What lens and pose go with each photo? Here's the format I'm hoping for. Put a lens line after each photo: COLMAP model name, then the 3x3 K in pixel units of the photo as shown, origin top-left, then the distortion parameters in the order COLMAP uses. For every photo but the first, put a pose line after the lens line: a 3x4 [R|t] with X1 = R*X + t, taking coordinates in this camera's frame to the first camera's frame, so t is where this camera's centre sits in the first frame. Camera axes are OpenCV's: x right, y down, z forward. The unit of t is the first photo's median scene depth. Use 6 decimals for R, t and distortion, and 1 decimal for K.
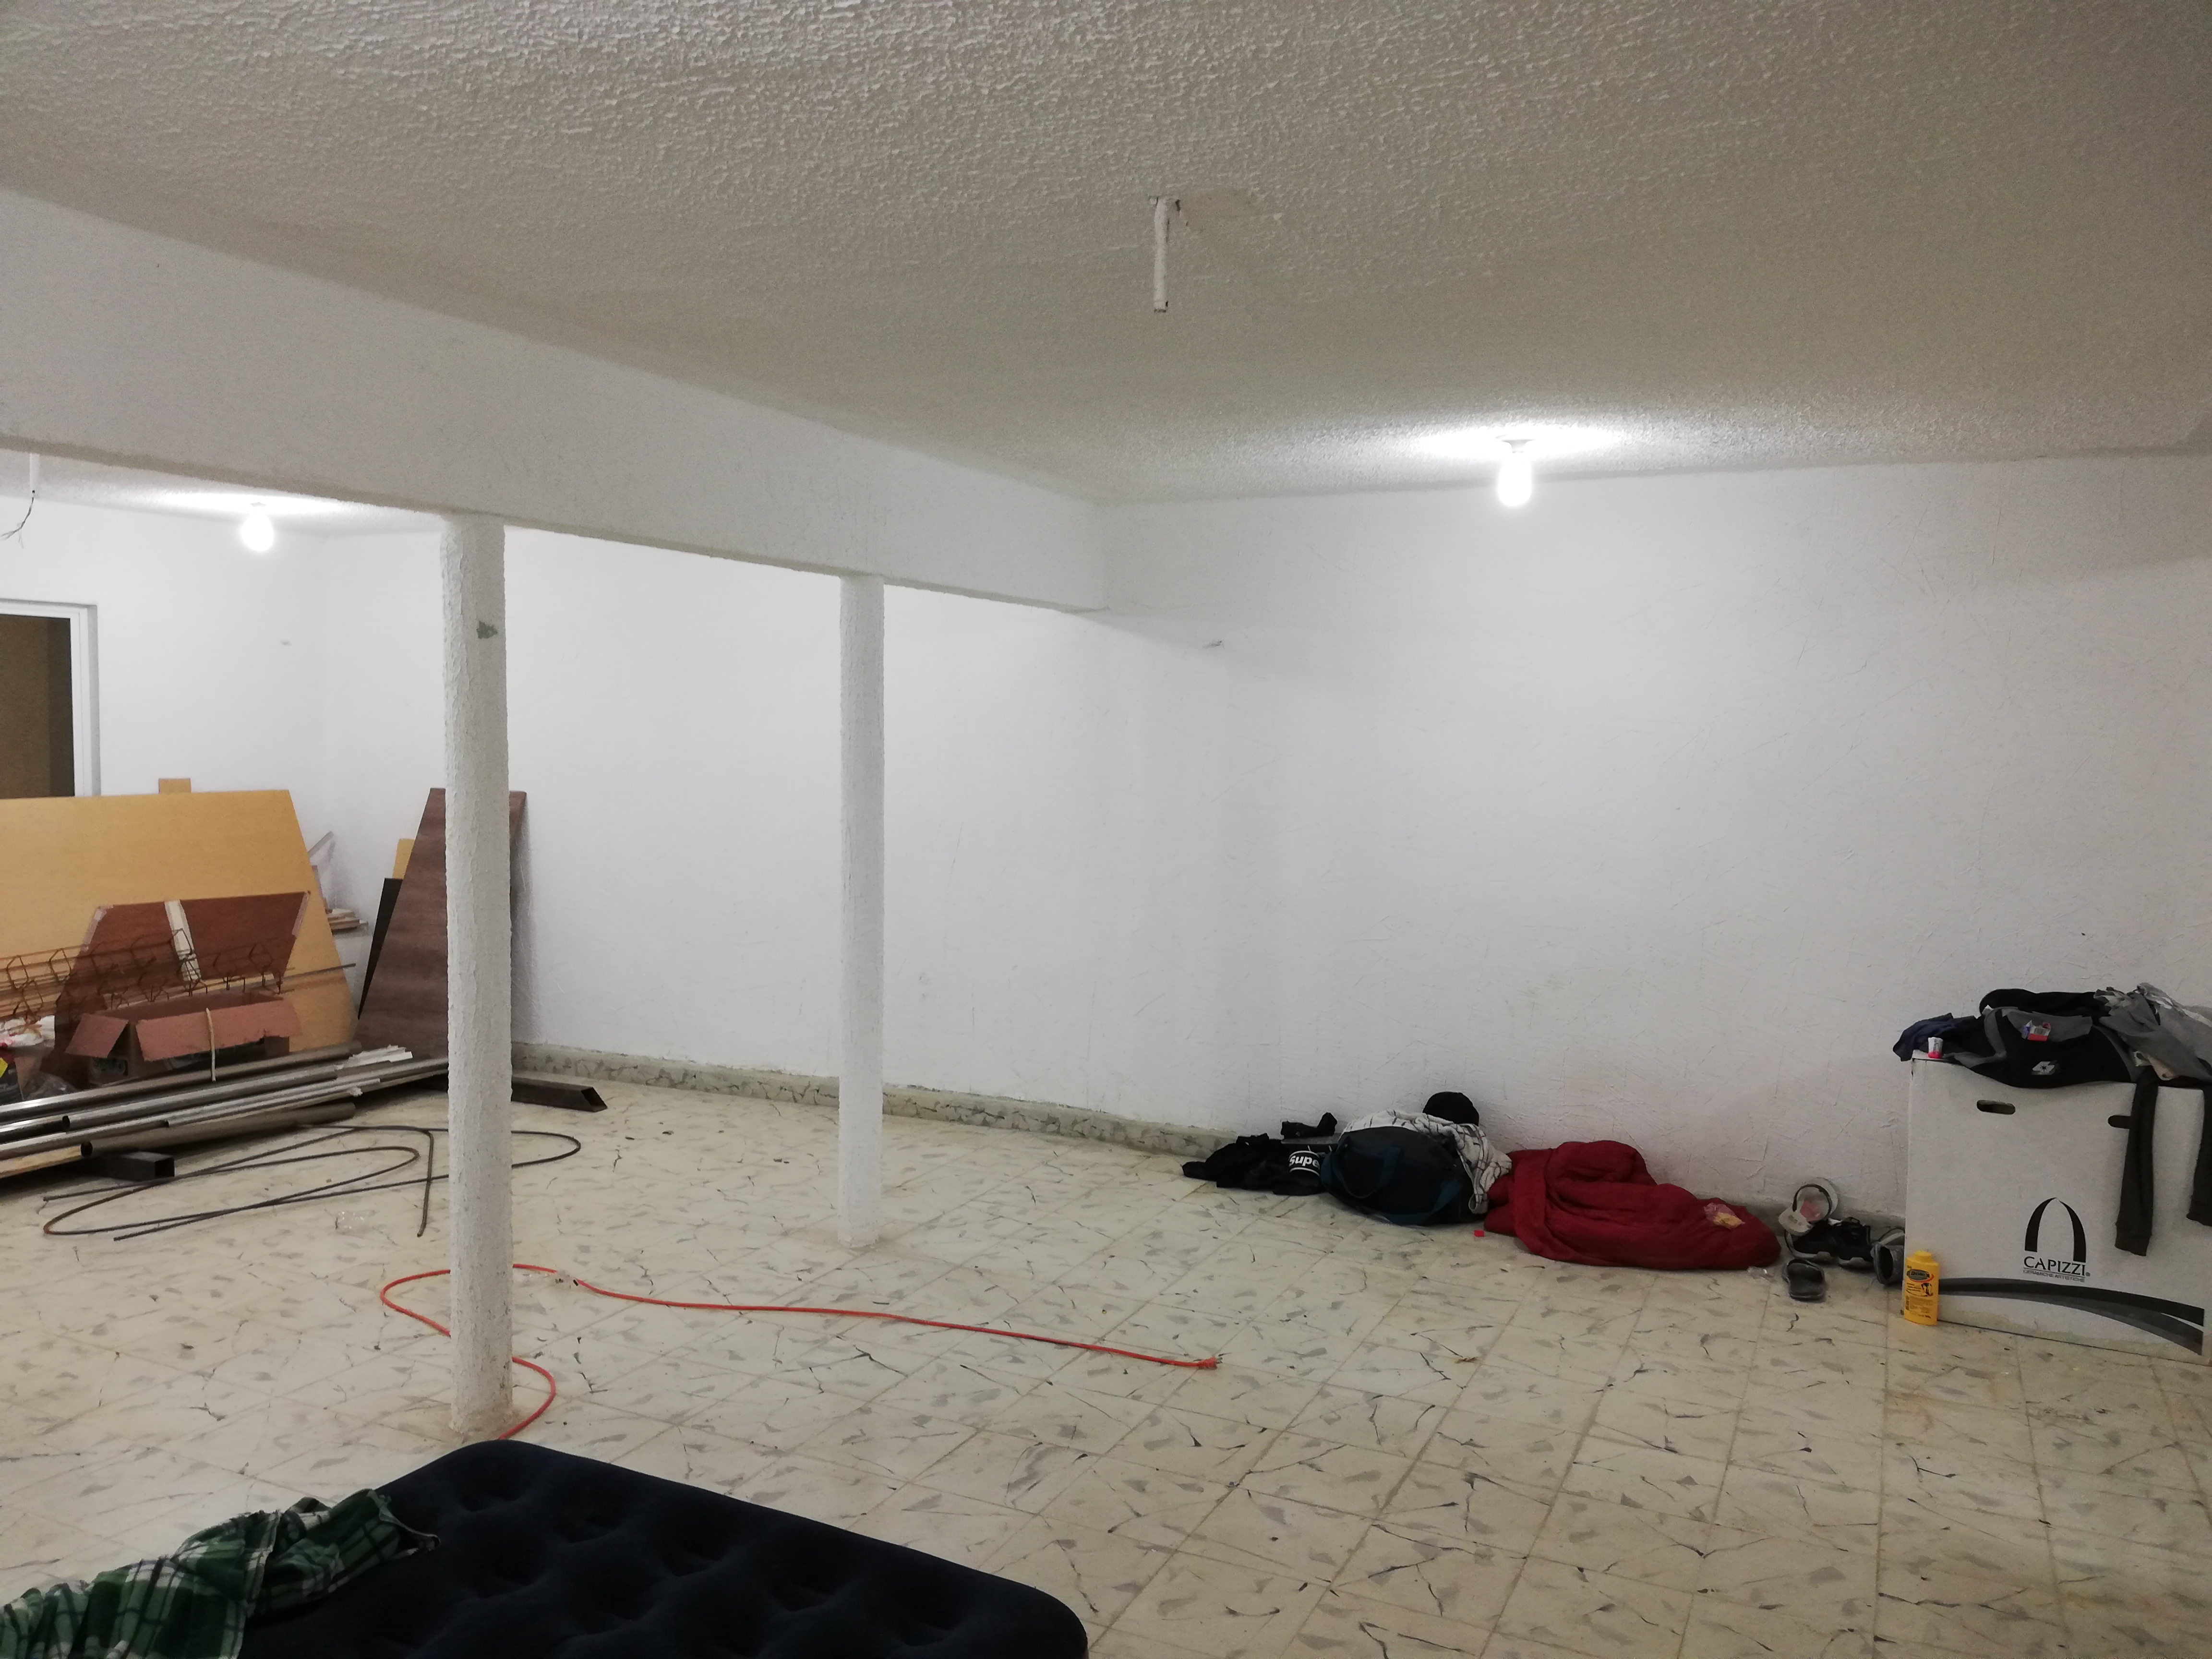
lens RADIAL K [[1674.7, 0, 1114.2], [0, 1674.7, 801.4], [0, 0, 1]] dist [0.051083, -0.062071]
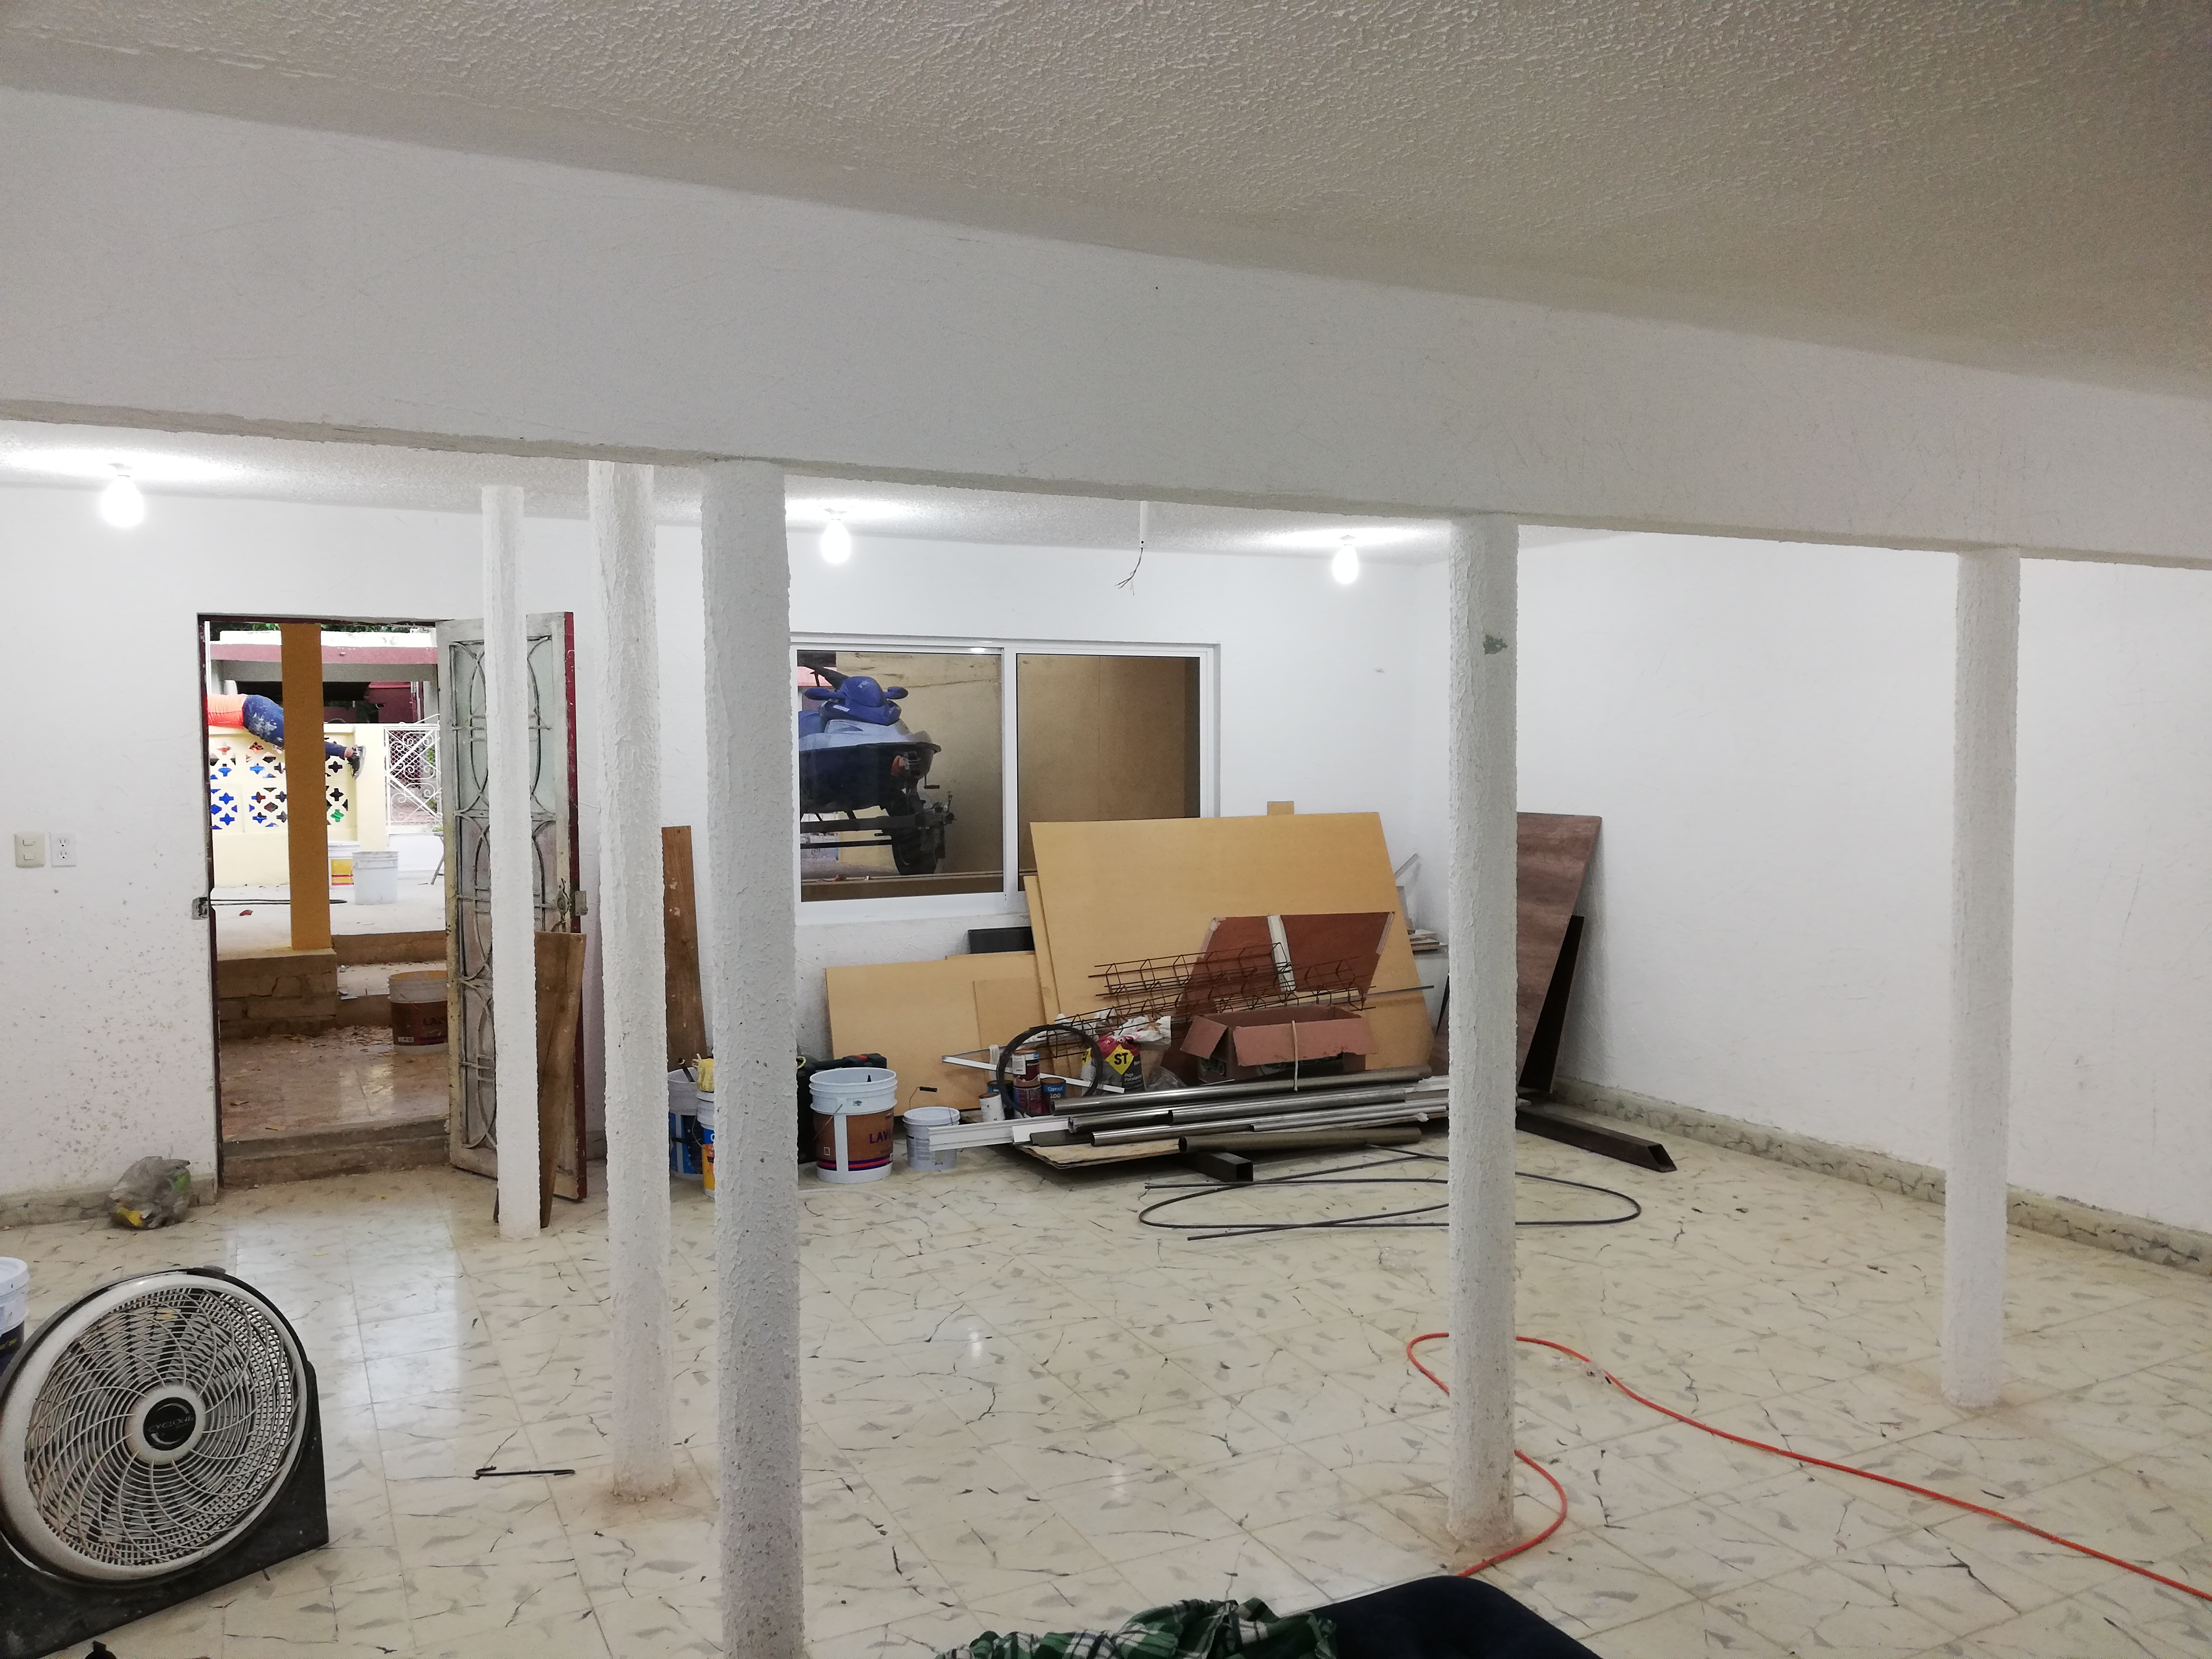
lens RADIAL K [[1674.7, 0, 1114.2], [0, 1674.7, 801.4], [0, 0, 1]] dist [0.051083, -0.062071]
pose [[0.795288, 0.008563, -0.606171, 0.007852], [-0.014542, 0.999882, -0.004954, -0.009052], [0.606057, 0.012755, 0.795319, 0.126600]]
